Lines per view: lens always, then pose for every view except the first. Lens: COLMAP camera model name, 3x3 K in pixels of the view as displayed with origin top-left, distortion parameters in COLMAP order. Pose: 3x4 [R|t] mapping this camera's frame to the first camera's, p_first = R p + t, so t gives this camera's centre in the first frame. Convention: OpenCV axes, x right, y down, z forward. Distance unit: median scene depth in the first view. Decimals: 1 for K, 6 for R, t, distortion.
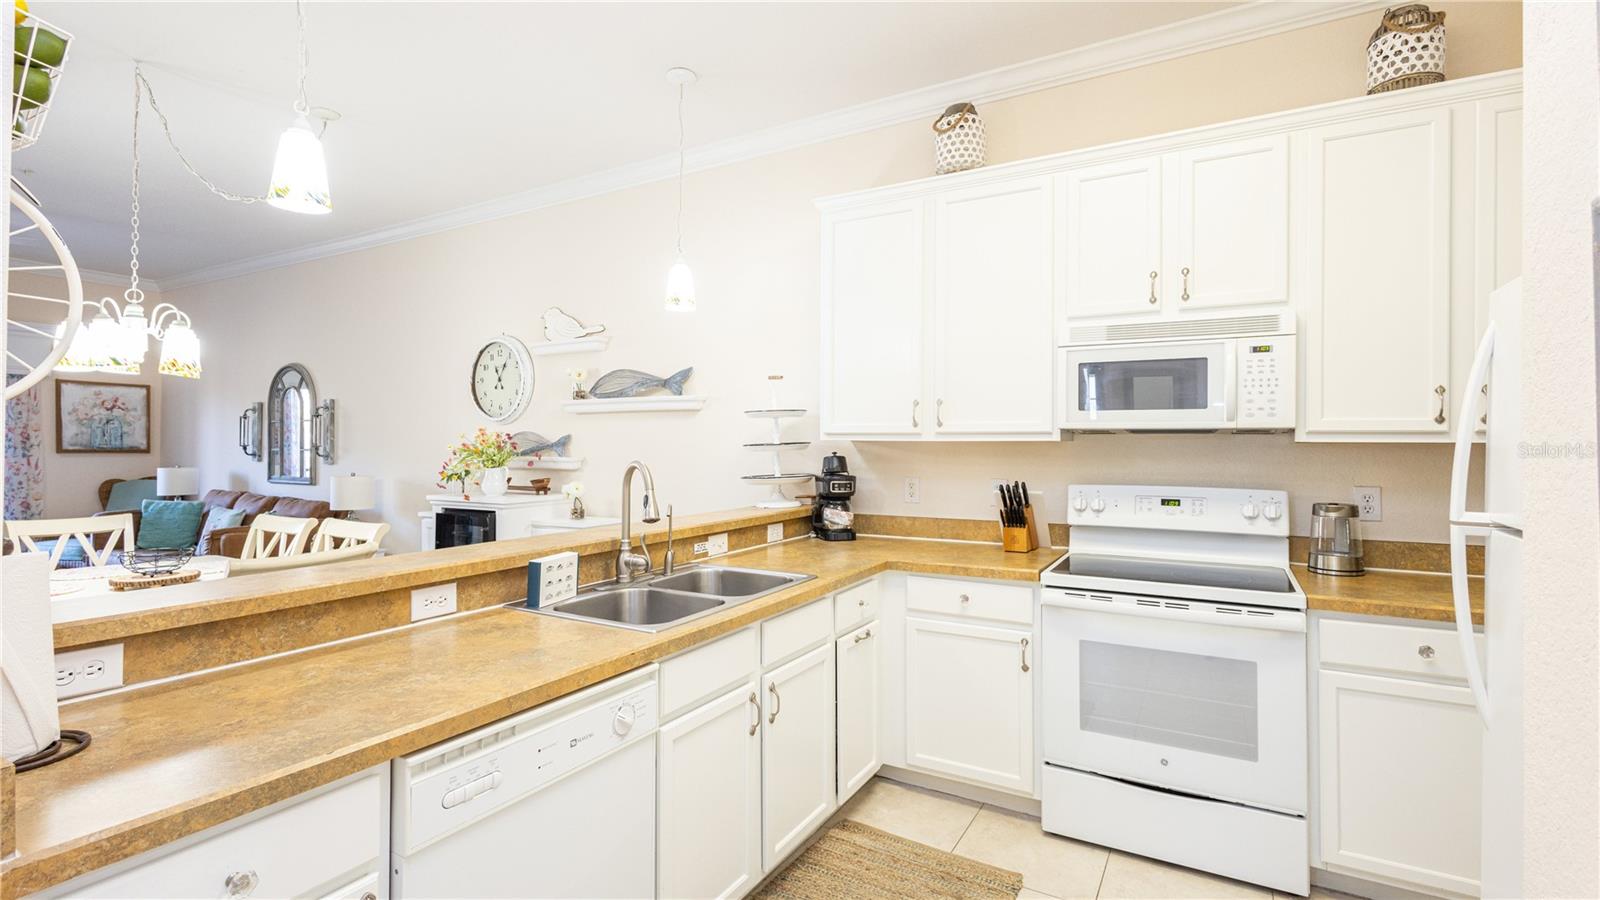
lens RADIAL K [[731.9, 0, 799.3], [0, 731.9, 440.8], [0, 0, 1]] dist [0.002379, -0.000930]
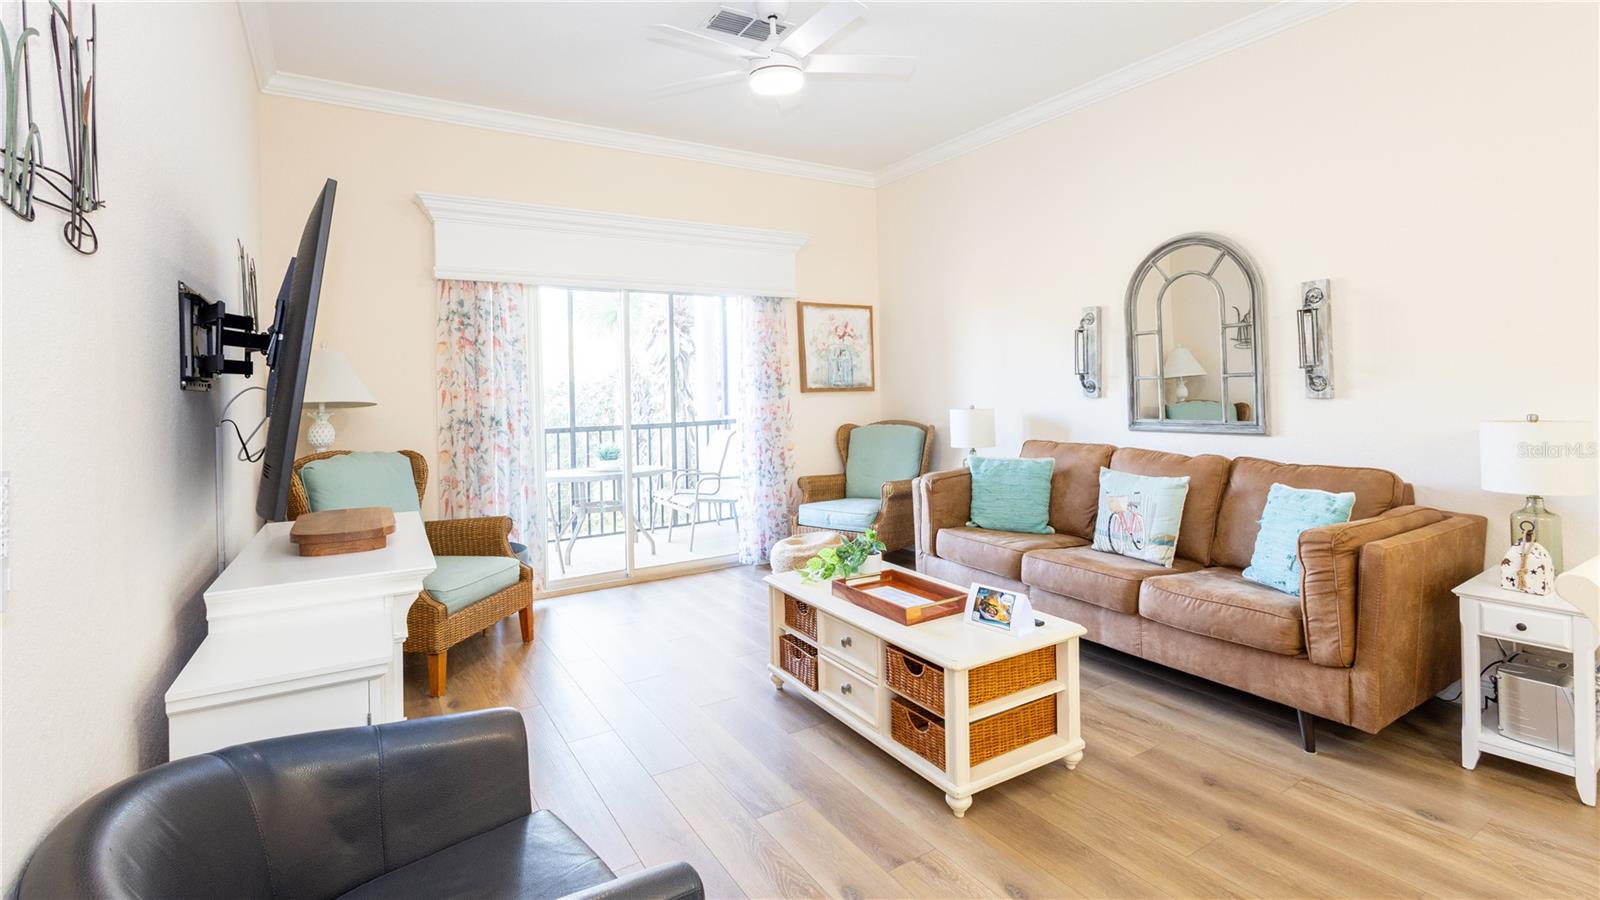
lens RADIAL K [[731.9, 0, 799.1], [0, 731.9, 380.7], [0, 0, 1]] dist [0.002379, -0.000930]
pose [[0.876516, -0.032388, -0.480282, -1.508671], [0.035148, 0.999377, -0.003249, 0.013817], [0.480088, -0.014033, 0.877108, 0.693380]]
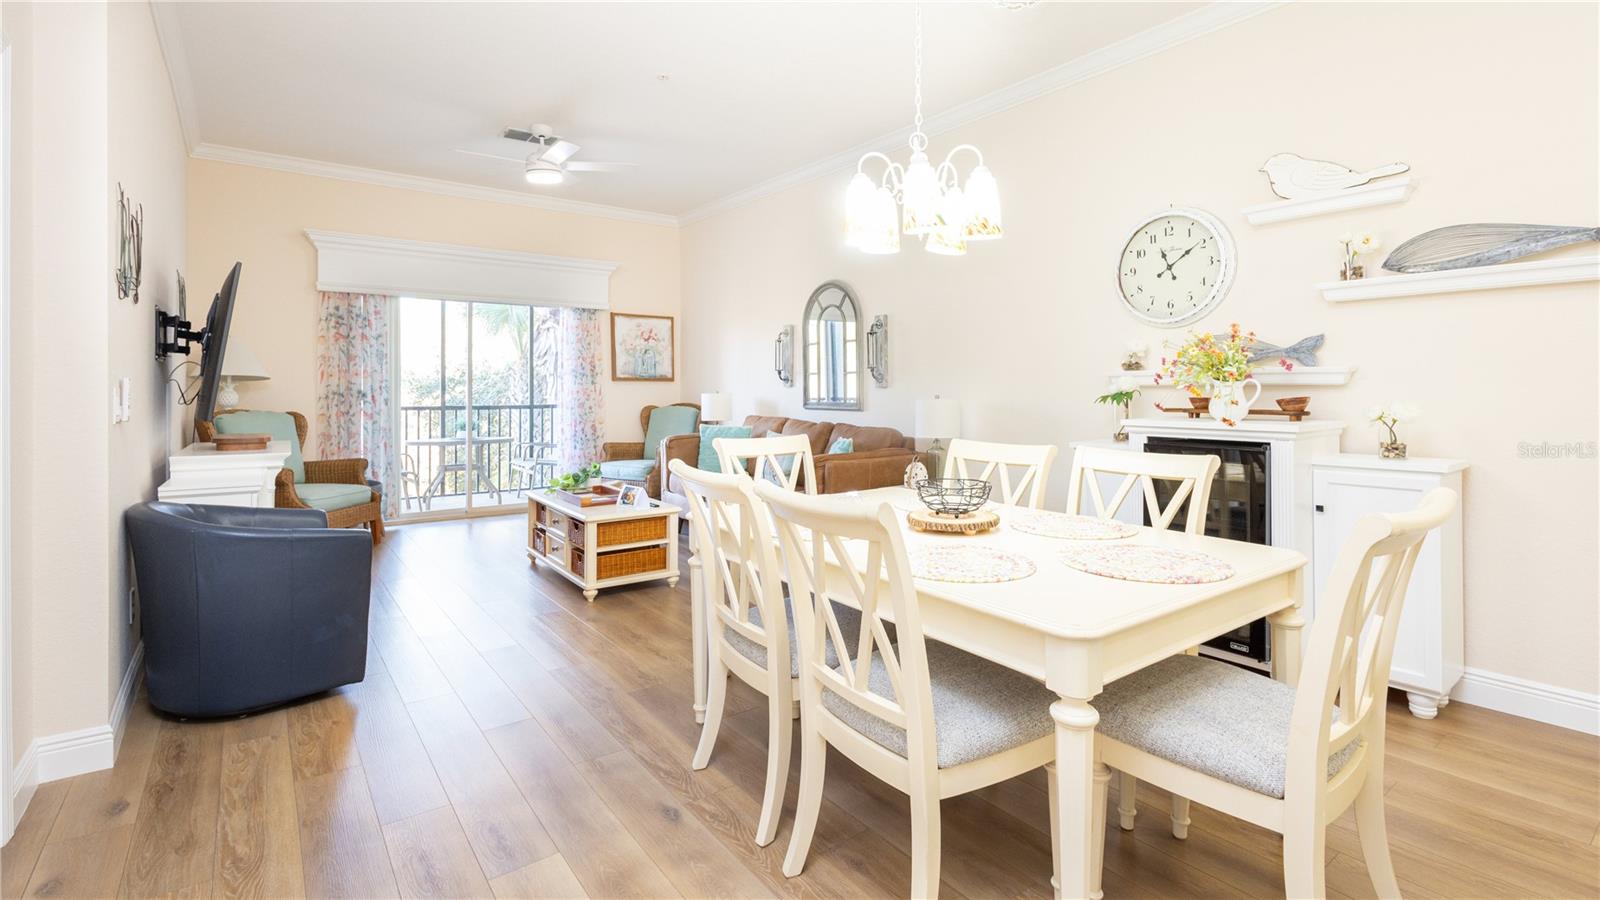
lens RADIAL K [[731.9, 0, 801.7], [0, 731.9, 379.9], [0, 0, 1]] dist [0.002379, -0.000930]
pose [[0.916127, -0.010650, -0.400746, -0.780999], [0.010973, 0.999939, -0.001489, 0.047792], [0.400737, -0.003033, 0.916188, 0.294290]]
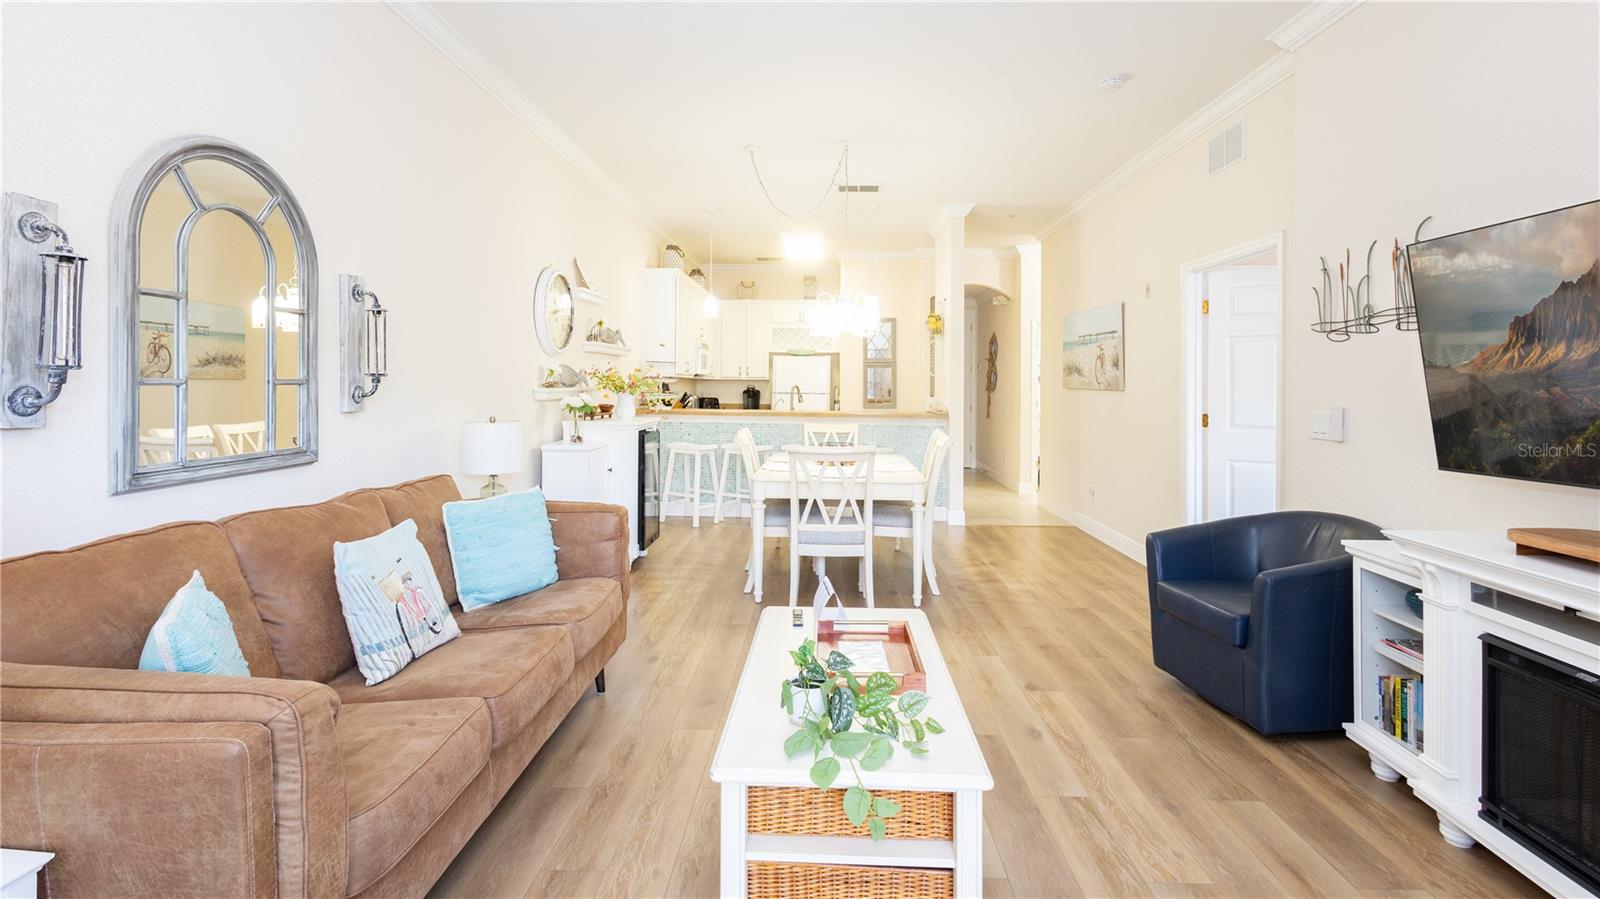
lens RADIAL K [[731.9, 0, 796.8], [0, 731.9, 376.3], [0, 0, 1]] dist [0.002379, -0.000930]
pose [[-0.463987, 0.001098, 0.885841, -2.503022], [-0.018930, 0.999759, -0.011155, 0.018558], [-0.885640, -0.021945, -0.463855, 2.015962]]
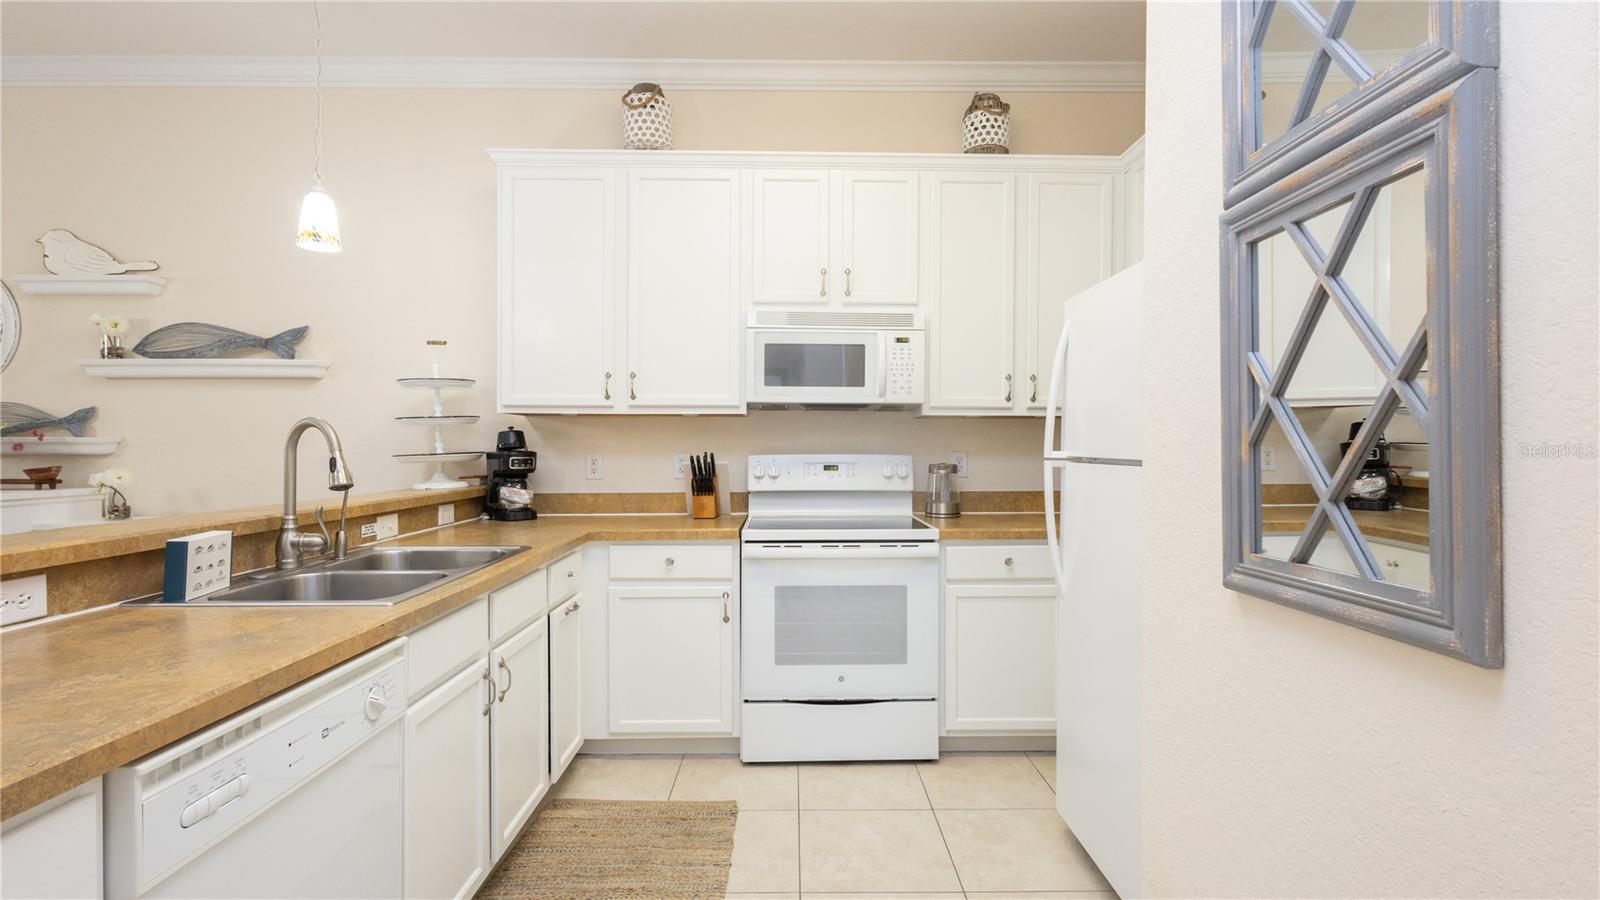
lens RADIAL K [[731.9, 0, 805.0], [0, 731.9, 455.8], [0, 0, 1]] dist [0.002379, -0.000930]
pose [[0.854414, -0.007874, 0.519533, -0.141659], [-0.000313, 0.999877, 0.015669, 0.045882], [-0.519593, -0.013550, 0.854307, 0.010724]]
